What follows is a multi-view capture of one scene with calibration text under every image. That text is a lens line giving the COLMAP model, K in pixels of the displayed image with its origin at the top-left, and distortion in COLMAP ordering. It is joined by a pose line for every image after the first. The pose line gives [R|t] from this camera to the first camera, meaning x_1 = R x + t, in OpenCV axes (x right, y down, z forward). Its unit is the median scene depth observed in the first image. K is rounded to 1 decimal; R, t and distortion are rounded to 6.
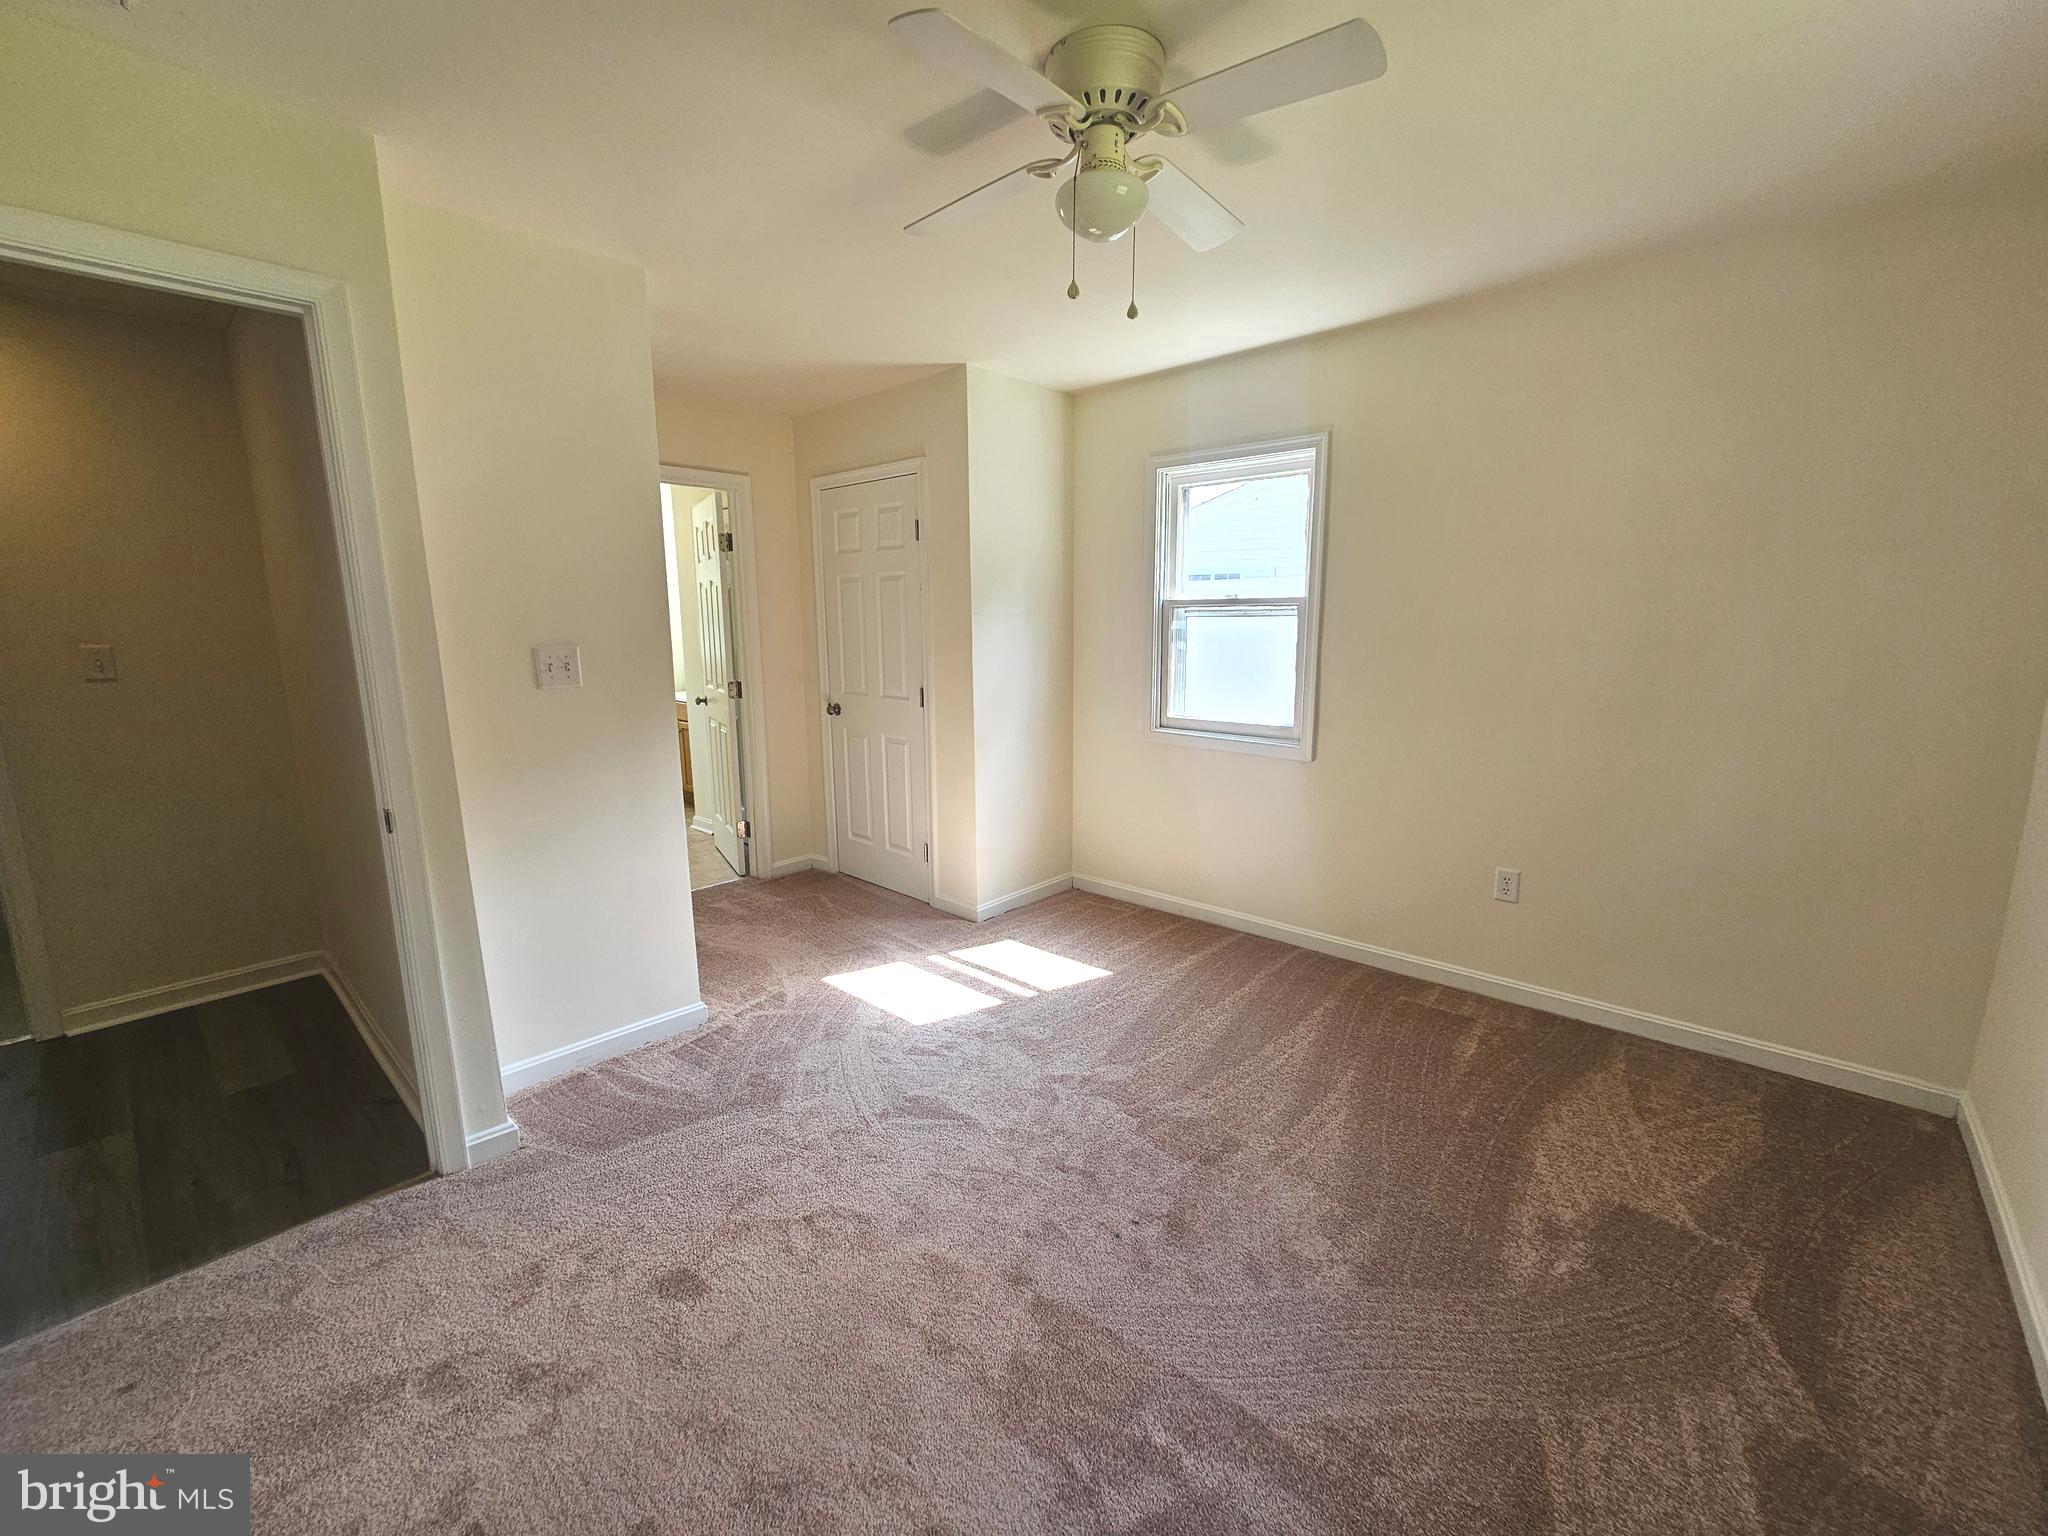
lens RADIAL K [[843.2, 0, 1006.8], [0, 843.2, 768.2], [0, 0, 1]] dist [0.000705, 0.000128]
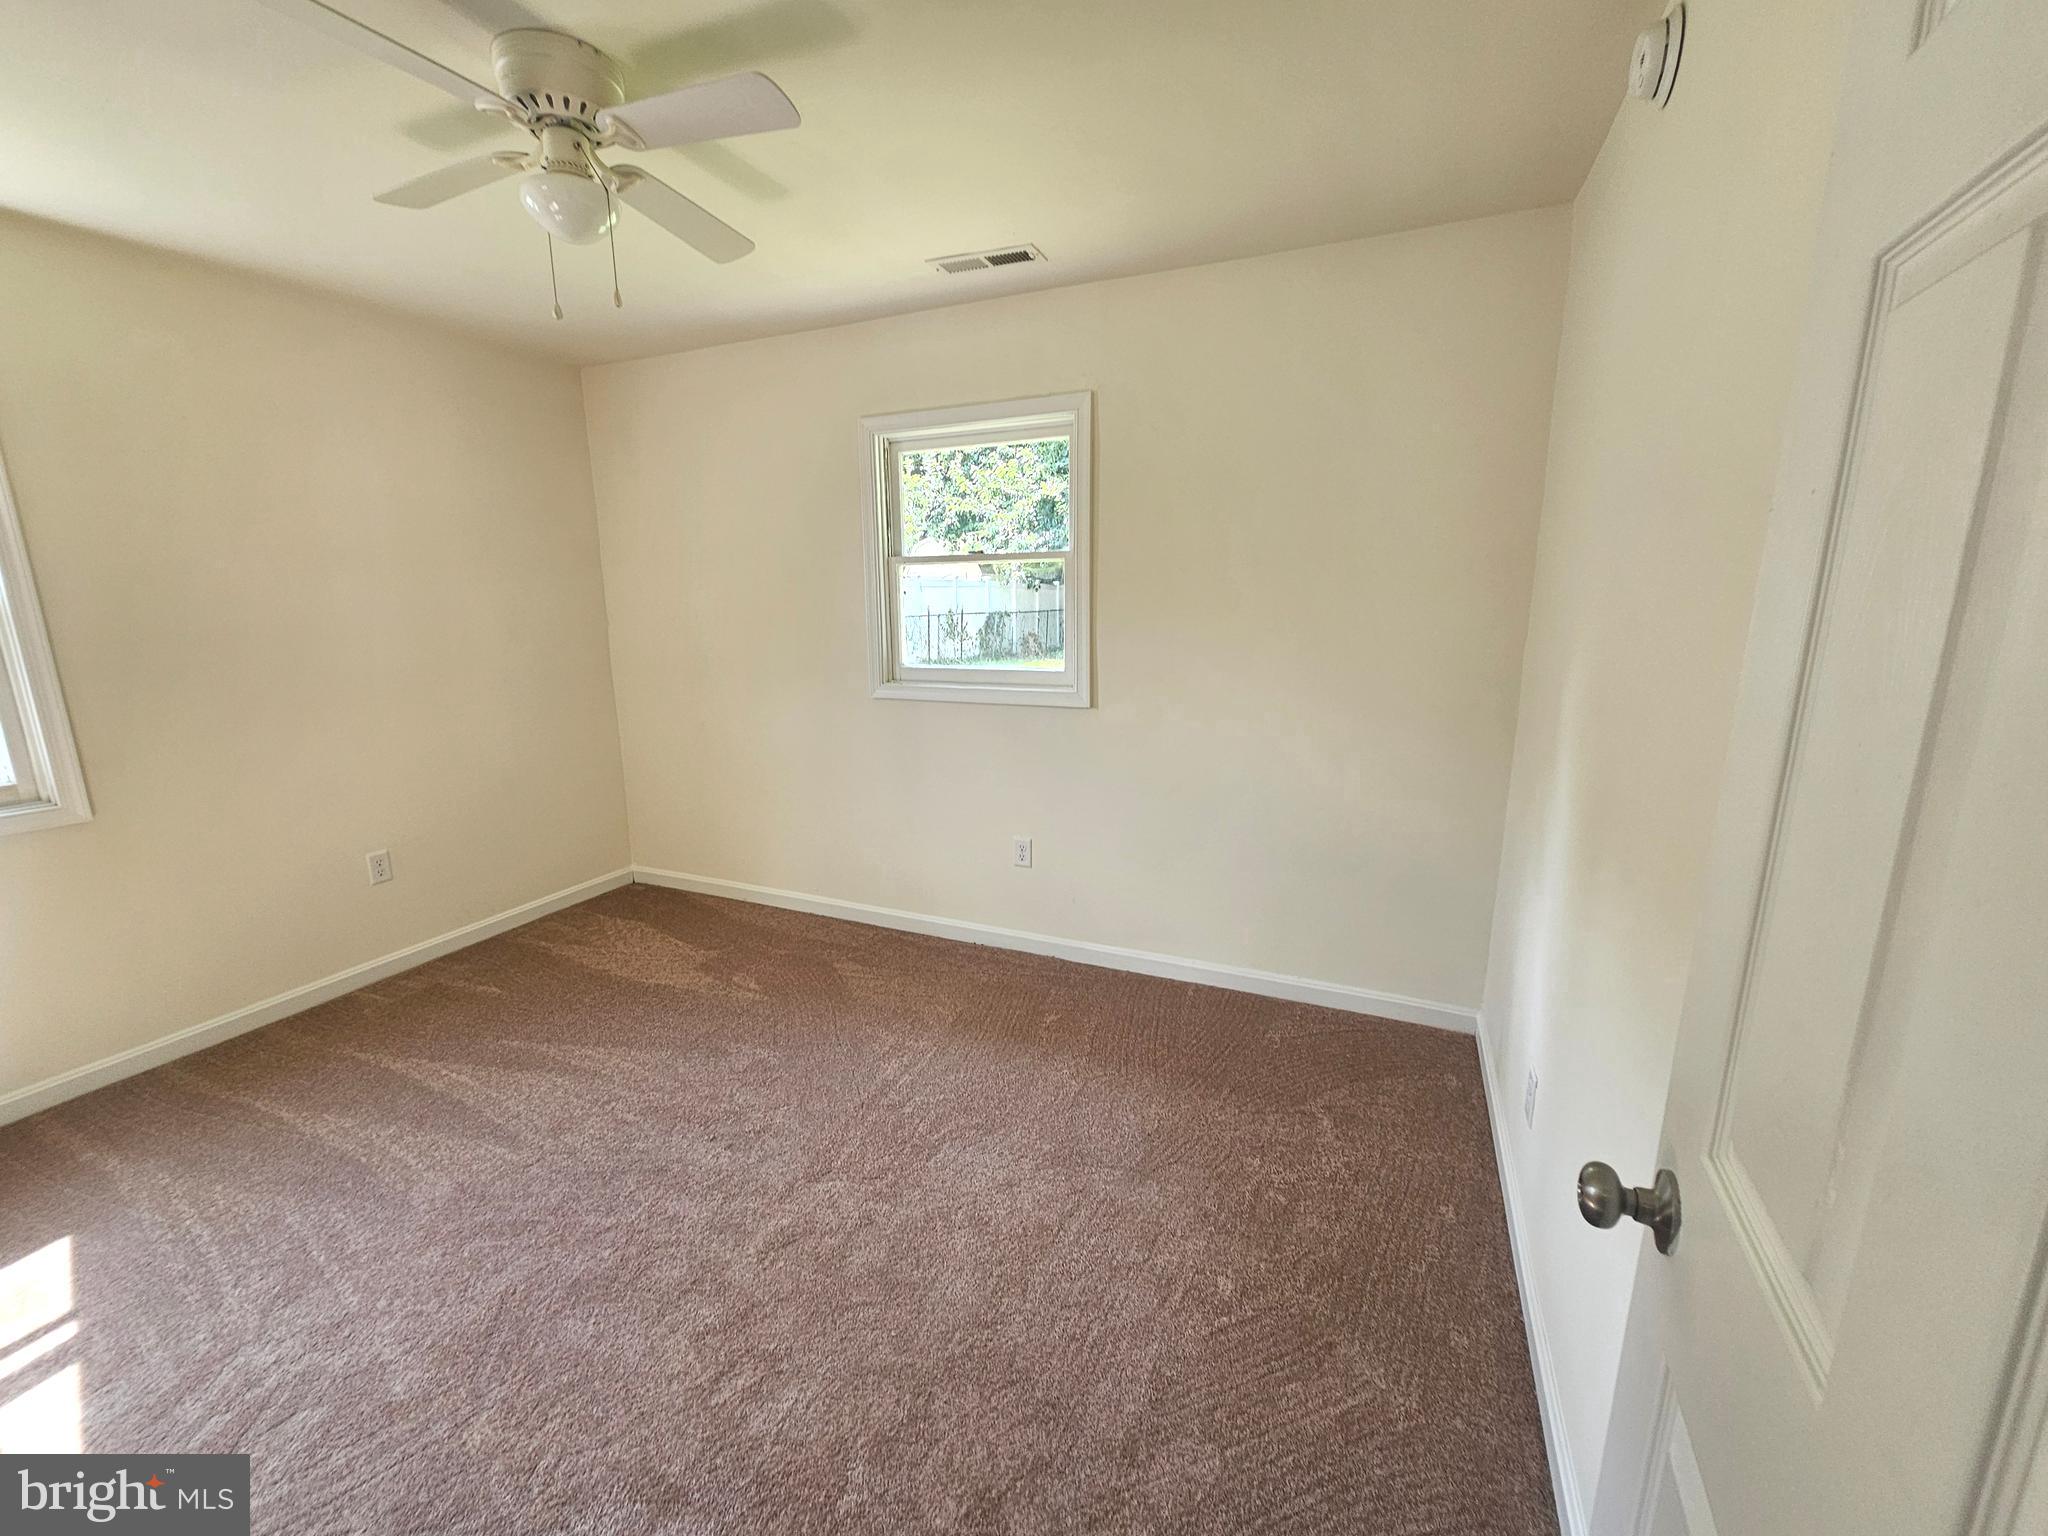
lens RADIAL K [[843.2, 0, 1006.8], [0, 843.2, 768.2], [0, 0, 1]] dist [0.000705, 0.000128]
pose [[-0.304354, -0.187578, 0.933907, -0.642136], [0.186770, 0.949638, 0.251605, -0.103132], [-0.934069, 0.251003, -0.253992, 0.539689]]
